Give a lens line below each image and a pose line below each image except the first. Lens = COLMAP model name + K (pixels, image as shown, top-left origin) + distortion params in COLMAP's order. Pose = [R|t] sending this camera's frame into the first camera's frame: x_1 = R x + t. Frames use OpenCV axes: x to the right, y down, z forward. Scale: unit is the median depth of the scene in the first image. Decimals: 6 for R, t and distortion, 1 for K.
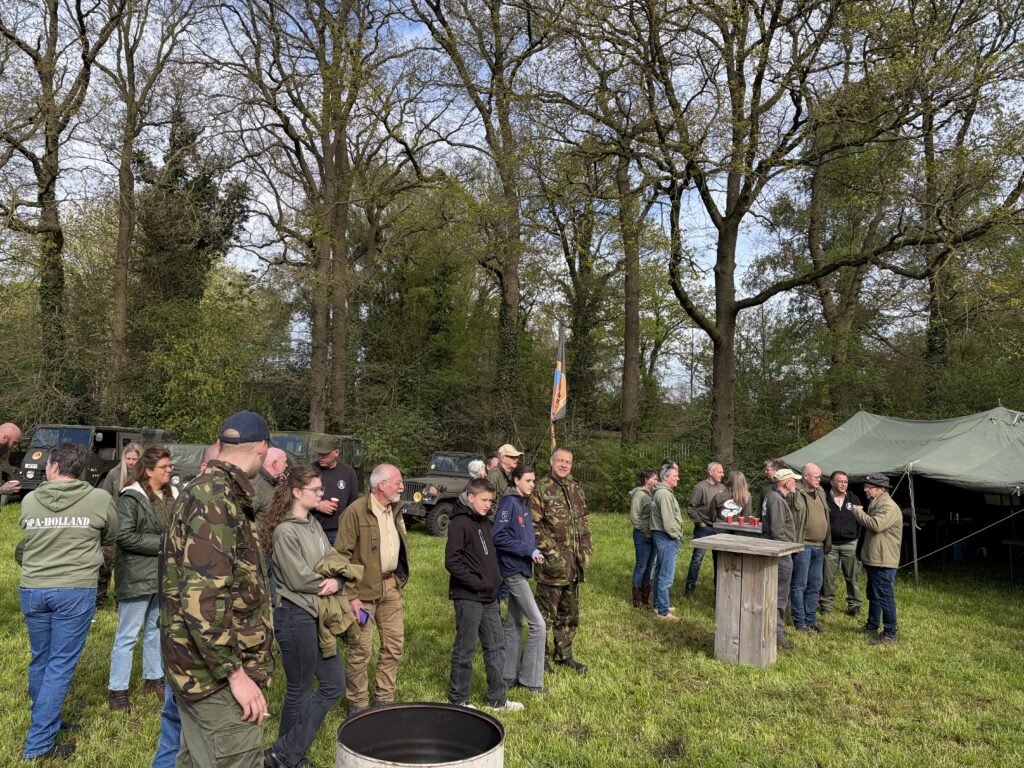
lens RADIAL K [[778.4, 0, 512.0], [0, 778.4, 384.0], [0, 0, 1]] dist [0.044643, -0.030501]
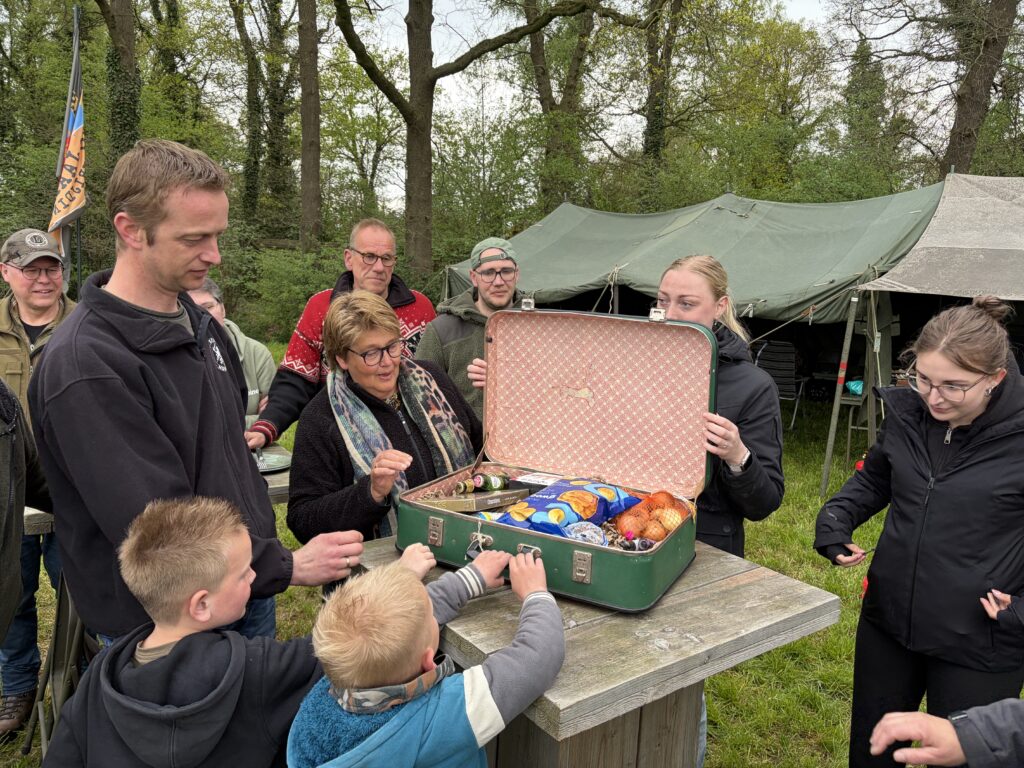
lens RADIAL K [[797.1, 0, 509.3], [0, 797.1, 379.4], [0, 0, 1]] dist [0.042552, -0.051361]
pose [[0.946533, -0.044672, 0.319499, 0.114757], [-0.027552, 0.975554, 0.218025, 0.026517], [-0.321428, -0.215171, 0.922164, 0.218926]]
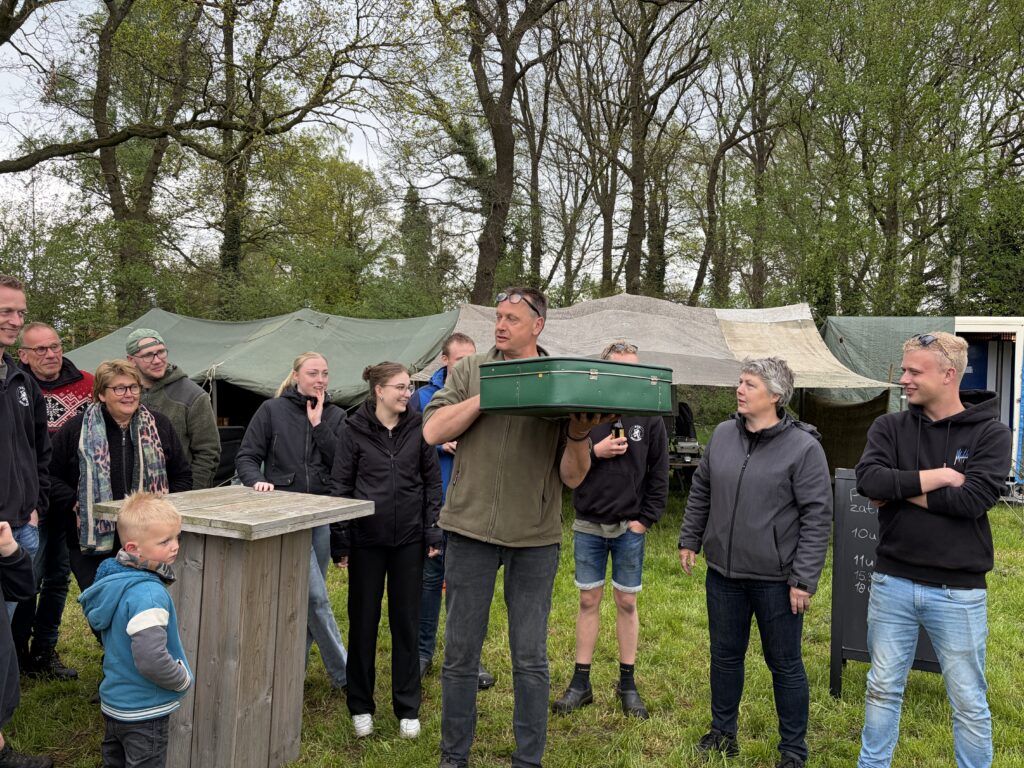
lens RADIAL K [[777.8, 0, 510.5], [0, 777.8, 387.2], [0, 0, 1]] dist [0.104971, -0.120483]
pose [[0.661188, -0.006975, 0.750188, 0.057413], [-0.067253, 0.995380, 0.068529, 0.027136], [-0.747200, -0.095763, 0.657664, 0.138215]]
